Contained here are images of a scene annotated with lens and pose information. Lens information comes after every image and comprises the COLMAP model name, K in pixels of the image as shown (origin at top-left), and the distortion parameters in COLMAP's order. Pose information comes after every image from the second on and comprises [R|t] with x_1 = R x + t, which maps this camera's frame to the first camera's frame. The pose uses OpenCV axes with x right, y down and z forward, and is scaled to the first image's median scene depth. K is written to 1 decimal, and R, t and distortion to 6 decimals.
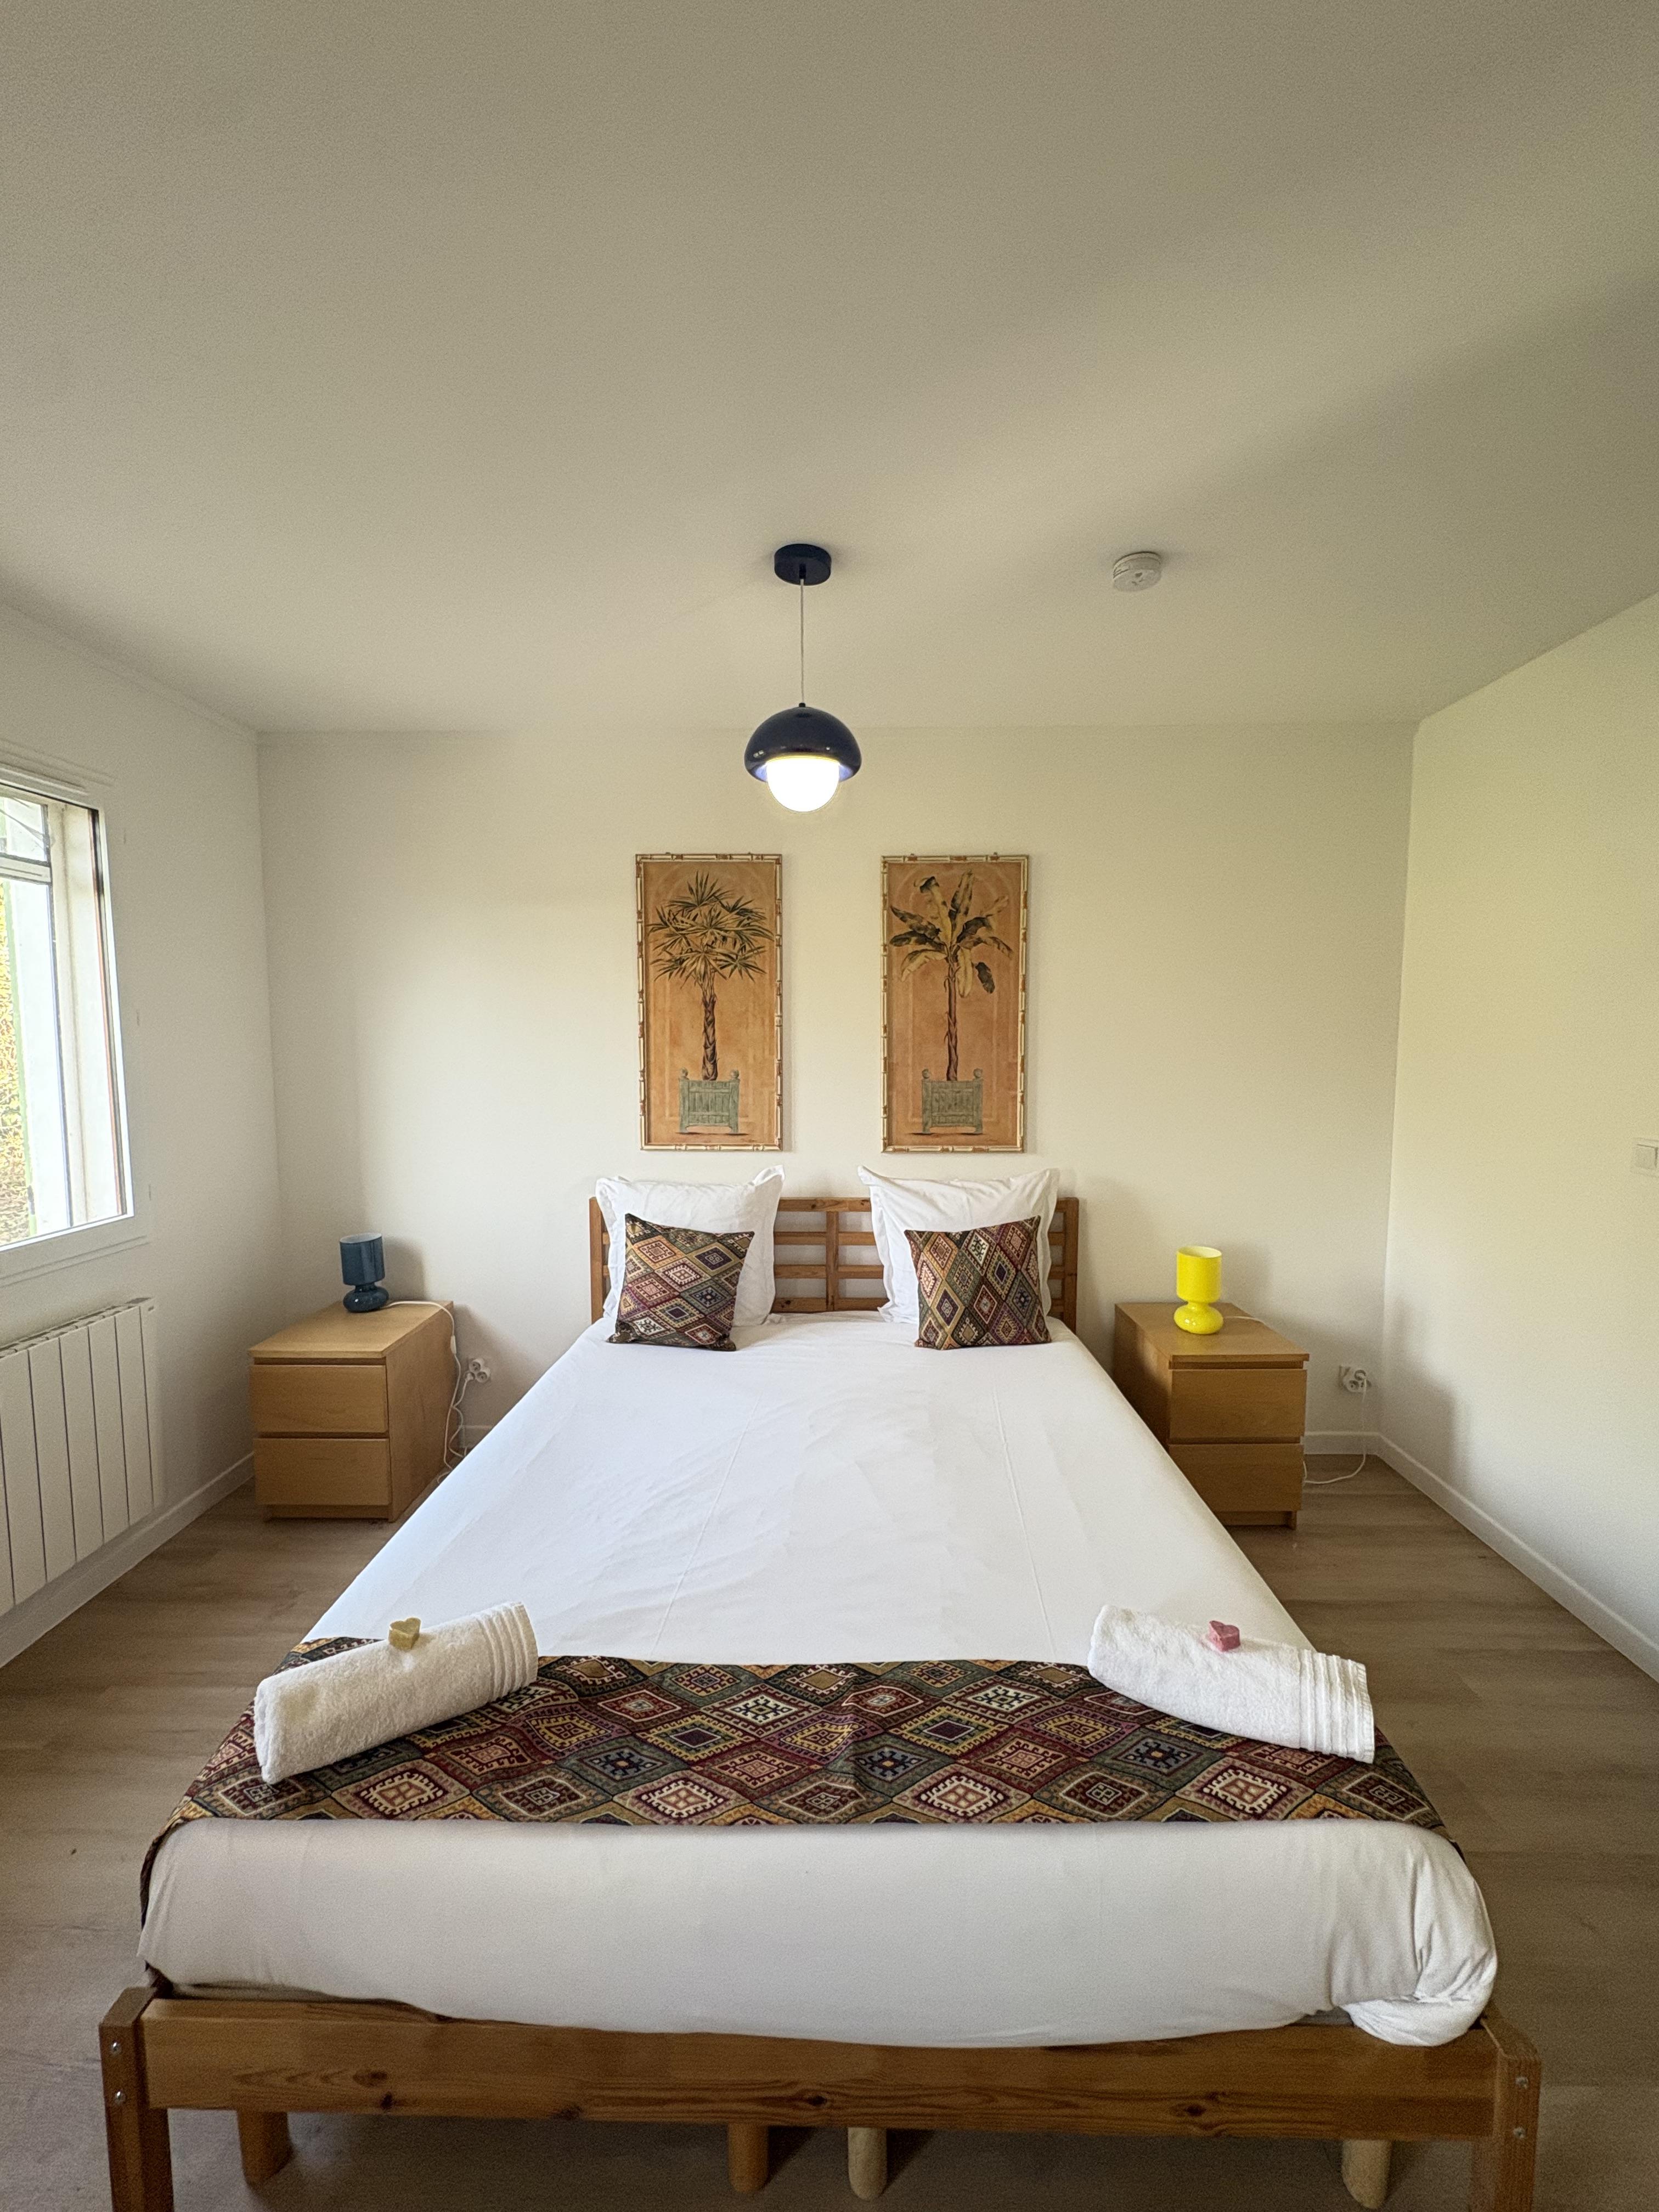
lens RADIAL K [[880.4, 0, 829.5], [0, 880.4, 1106.0], [0, 0, 1]] dist [0.001263, 0.000122]
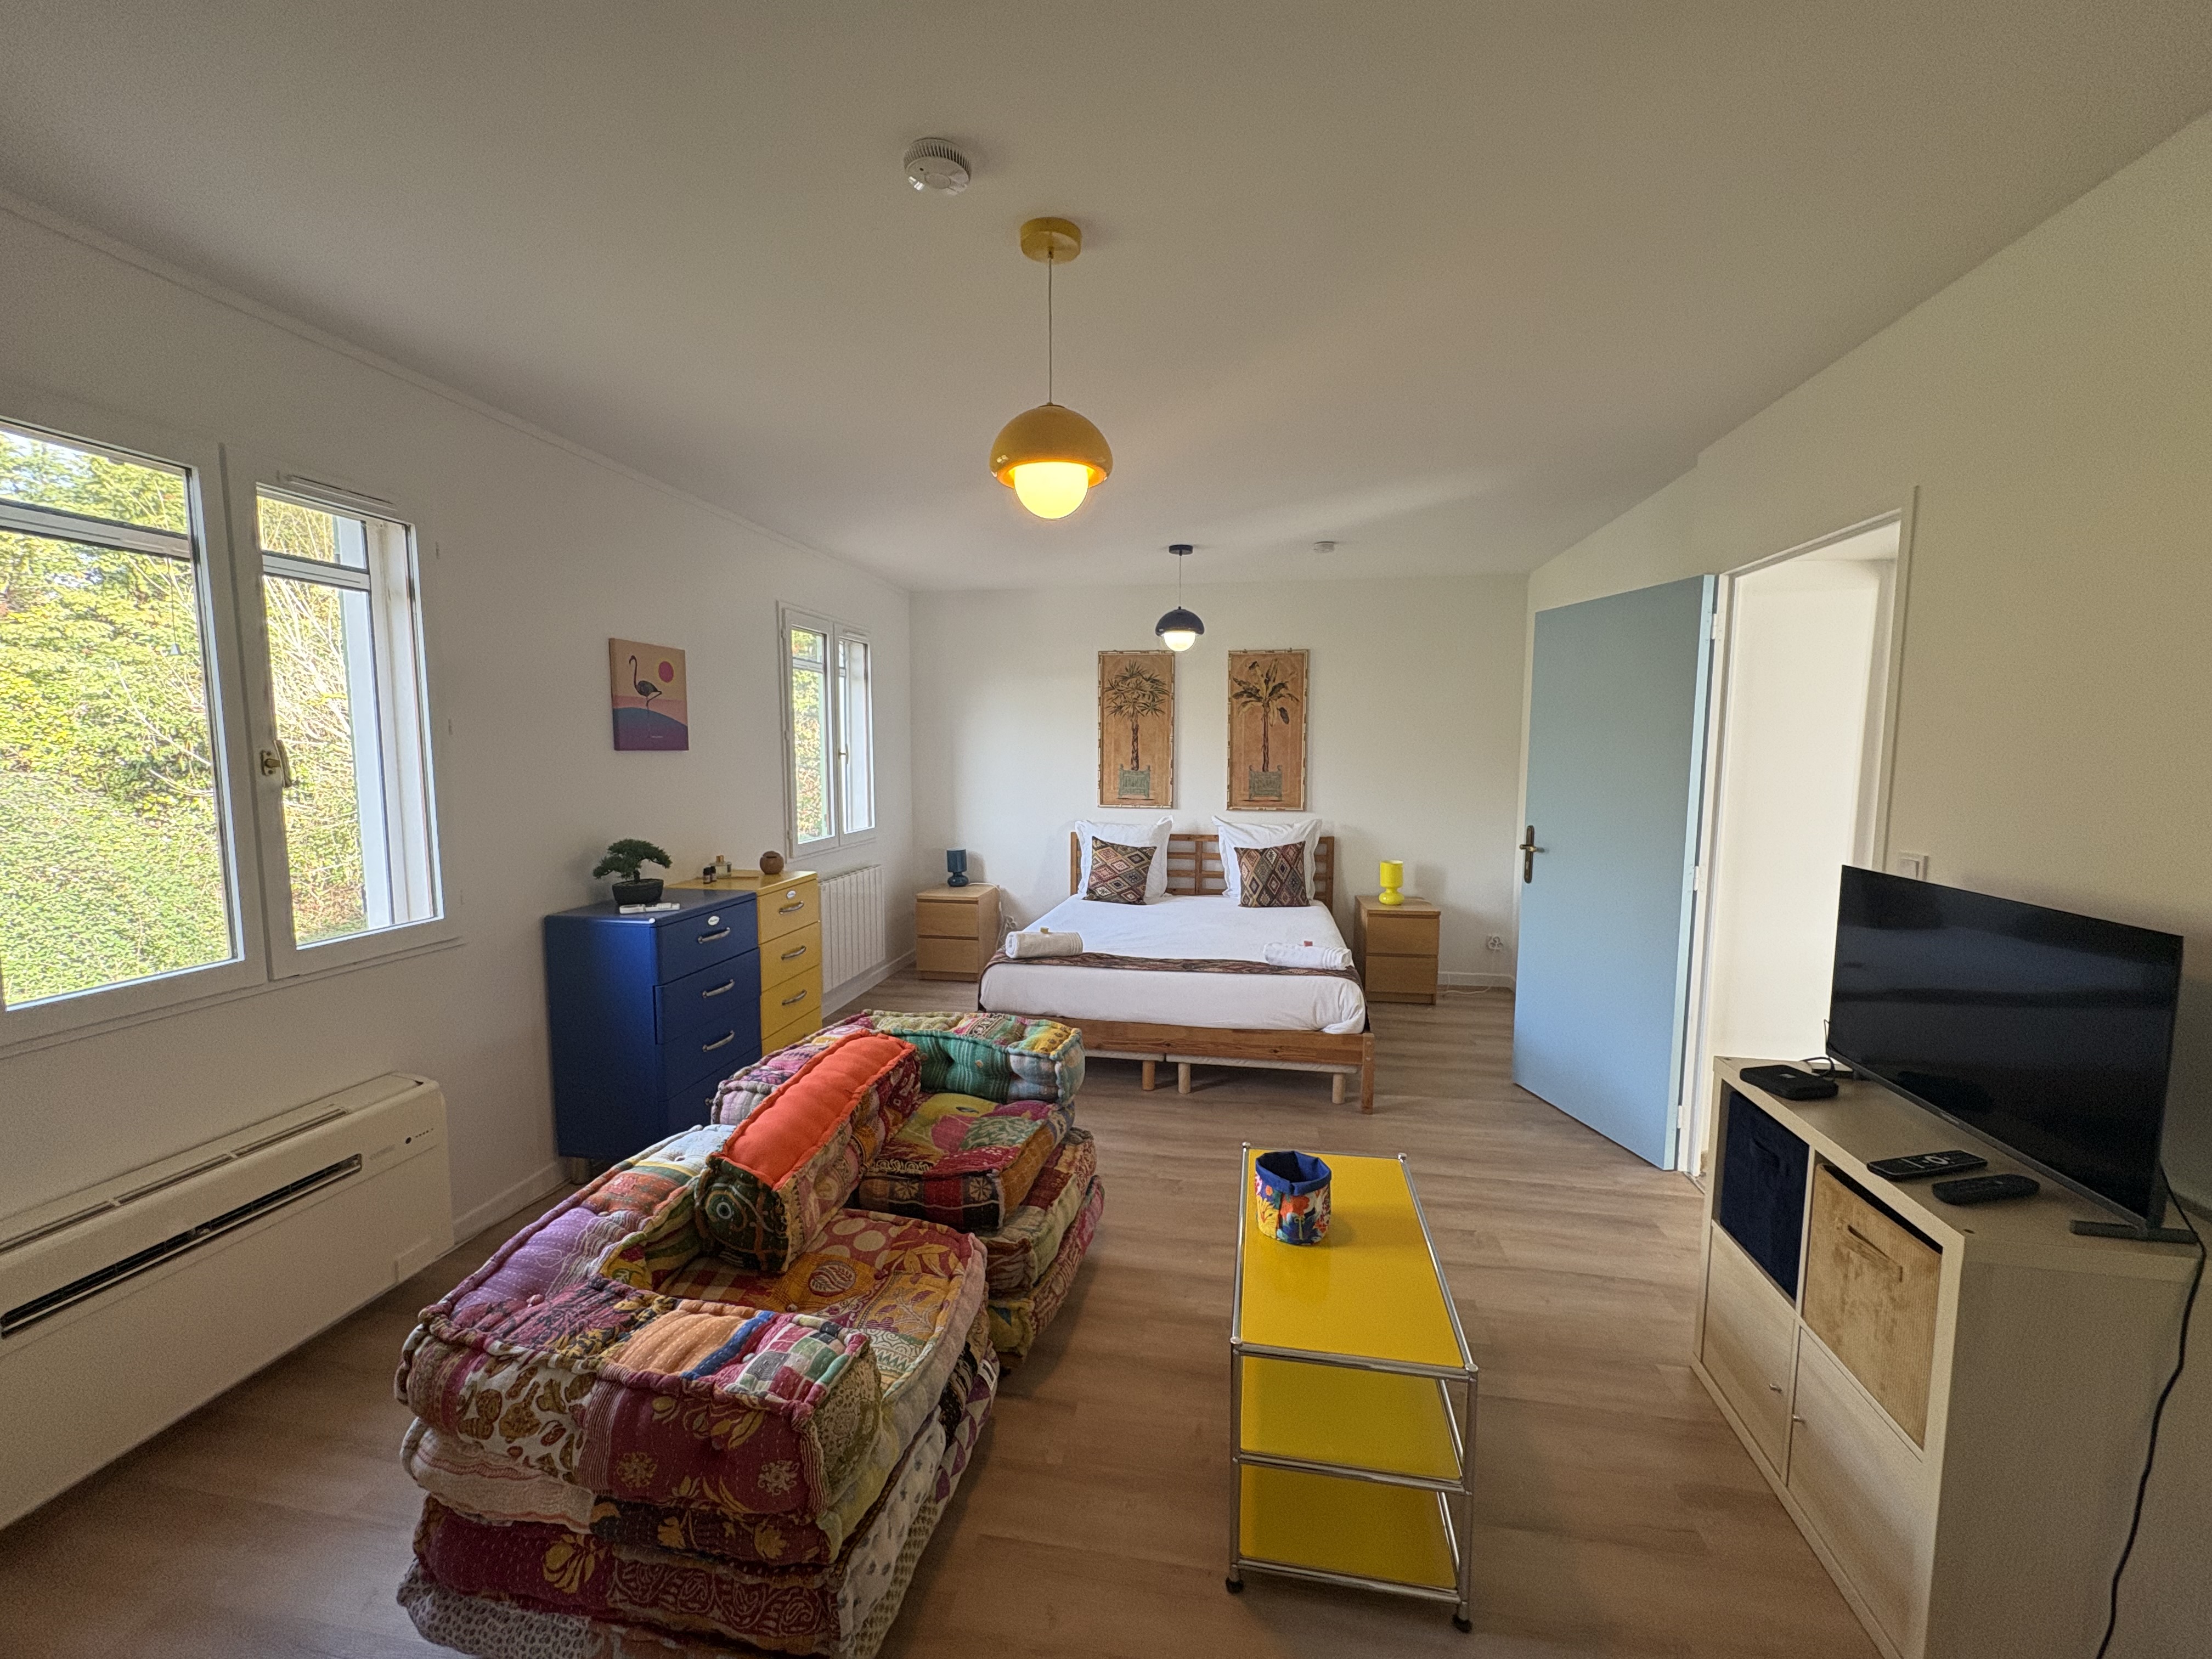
lens RADIAL K [[877.9, 0, 1106.0], [0, 877.9, 829.5], [0, 0, 1]] dist [-0.026969, -0.000019]
pose [[0.988728, 0.018446, -0.148579, 0.085973], [-0.017079, 0.999799, 0.010468, 0.080430], [0.148743, -0.007812, 0.988845, -0.883697]]
